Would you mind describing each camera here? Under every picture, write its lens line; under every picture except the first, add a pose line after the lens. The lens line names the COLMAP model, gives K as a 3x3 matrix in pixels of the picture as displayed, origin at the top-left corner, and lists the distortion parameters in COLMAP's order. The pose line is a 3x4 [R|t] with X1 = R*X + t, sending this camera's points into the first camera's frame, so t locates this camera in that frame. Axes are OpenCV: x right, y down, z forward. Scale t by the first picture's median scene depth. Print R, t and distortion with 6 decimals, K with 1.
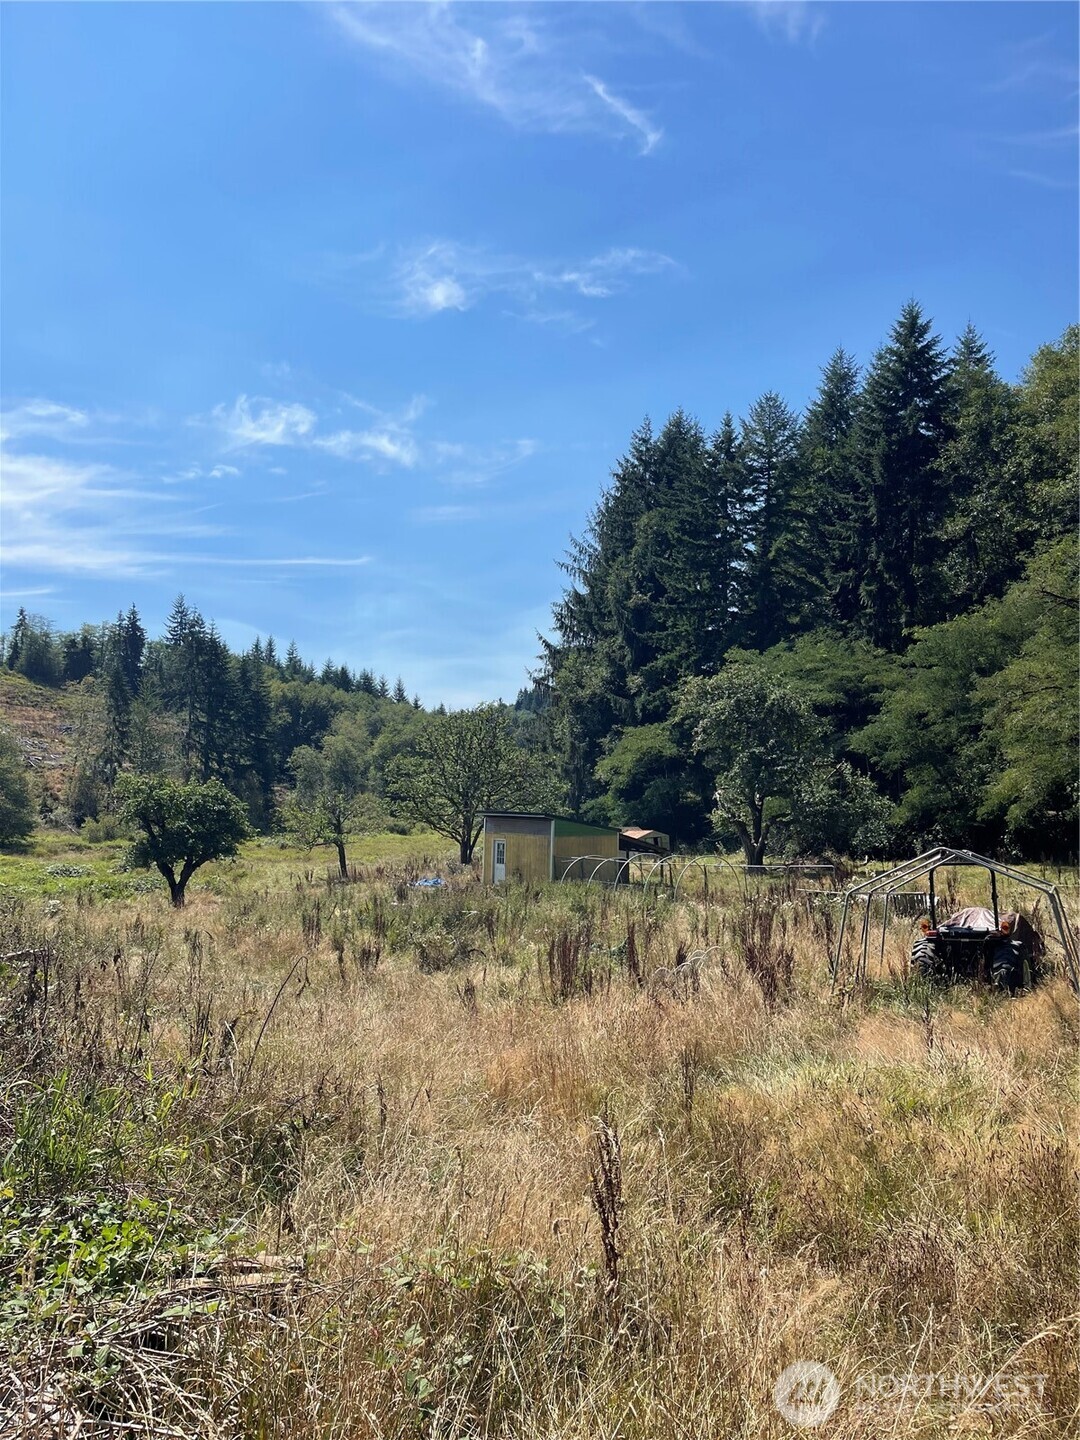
lens RADIAL K [[1073.7, 0, 530.6], [0, 1073.7, 721.7], [0, 0, 1]] dist [-0.001421, -0.000883]
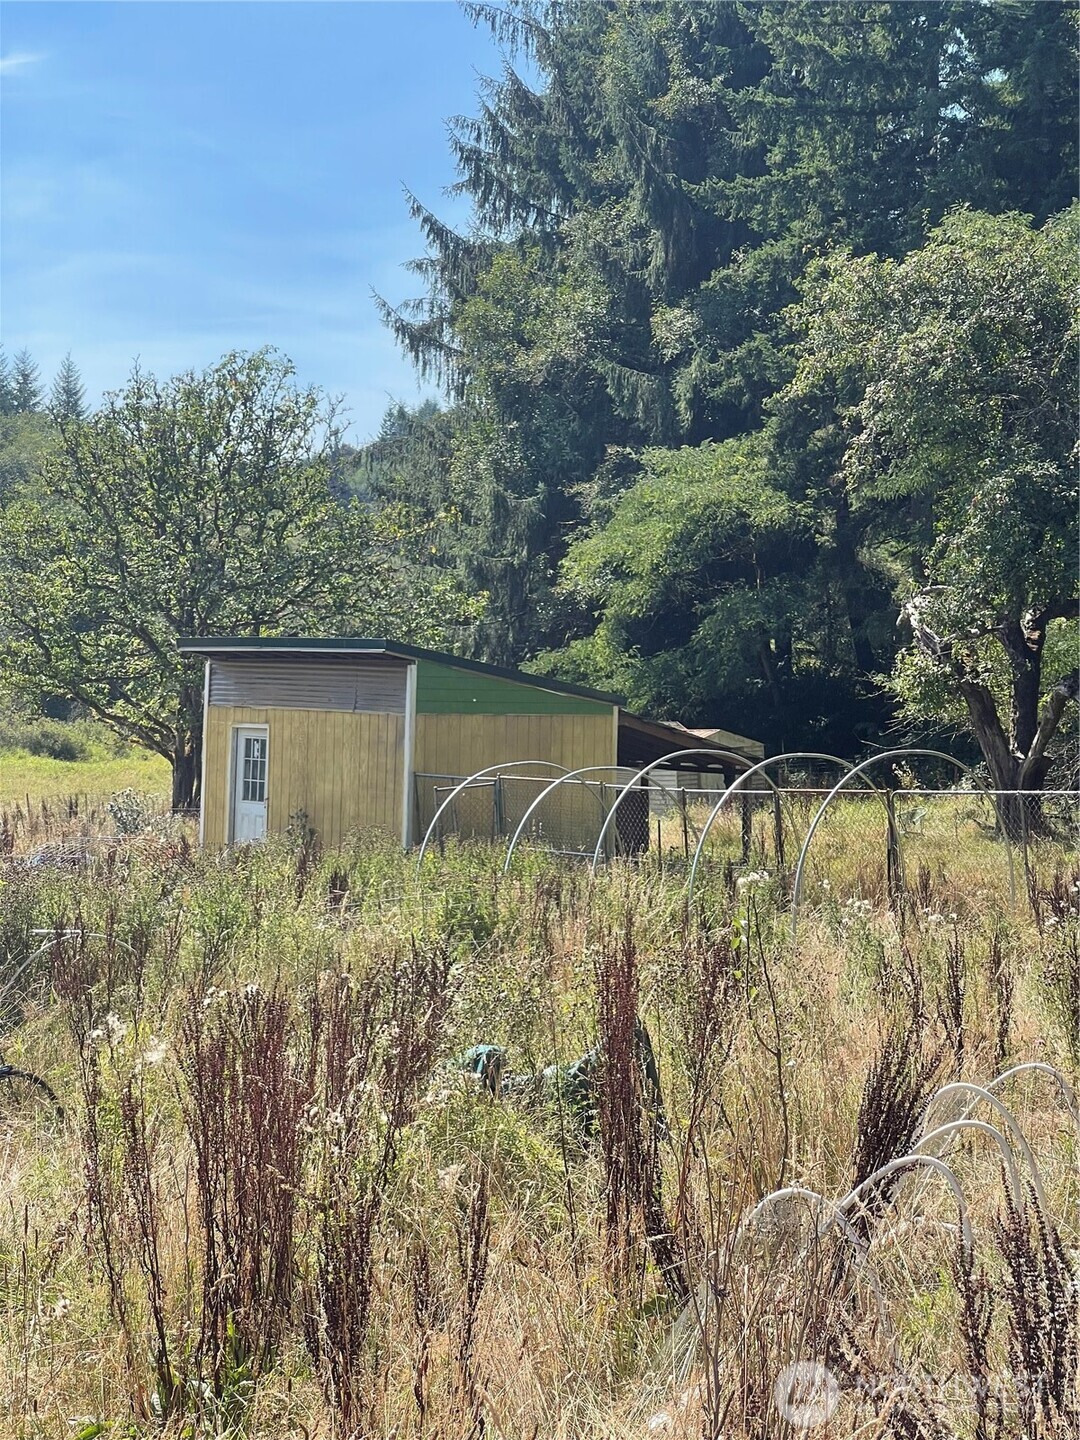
lens RADIAL K [[2683.1, 0, 540.0], [0, 2683.1, 720.0], [0, 0, 1]] dist [0.018188, 0.038075]
pose [[0.998822, 0.007951, 0.047868, 0.010783], [-0.011978, 0.996357, 0.084436, 0.021074], [-0.047022, -0.084910, 0.995278, 0.103649]]
